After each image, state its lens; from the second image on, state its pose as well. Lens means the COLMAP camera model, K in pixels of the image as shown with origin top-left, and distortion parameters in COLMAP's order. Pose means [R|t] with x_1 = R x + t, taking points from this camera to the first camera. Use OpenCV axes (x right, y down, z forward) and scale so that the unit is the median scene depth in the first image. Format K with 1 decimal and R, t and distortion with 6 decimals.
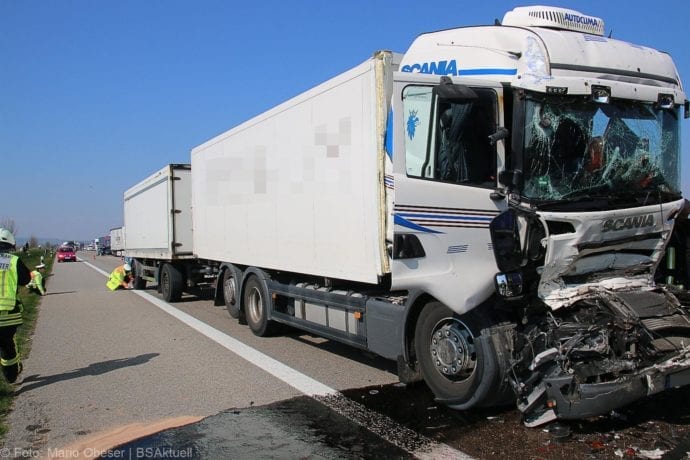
lens RADIAL K [[553.4, 0, 345.0], [0, 553.4, 230.0], [0, 0, 1]] dist [-0.059151, 0.008275]
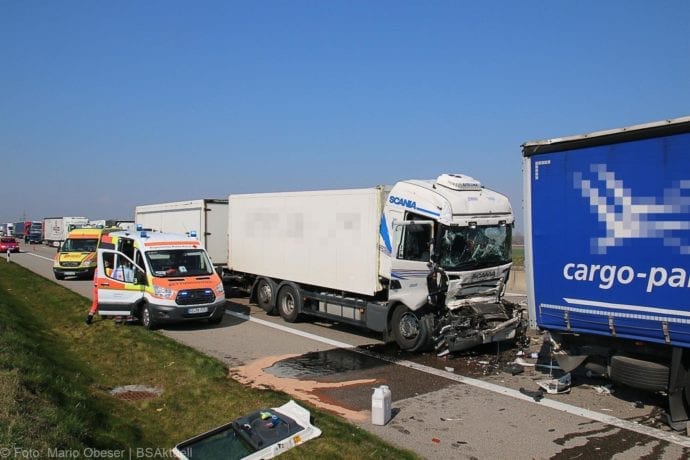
lens RADIAL K [[600.4, 0, 345.0], [0, 600.4, 230.0], [0, 0, 1]] dist [-0.034247, 0.001099]
pose [[0.993286, 0.036071, 0.109920, -0.380411], [-0.037615, 0.999220, 0.012005, -0.216029], [-0.109401, -0.016059, 0.993868, -1.538232]]
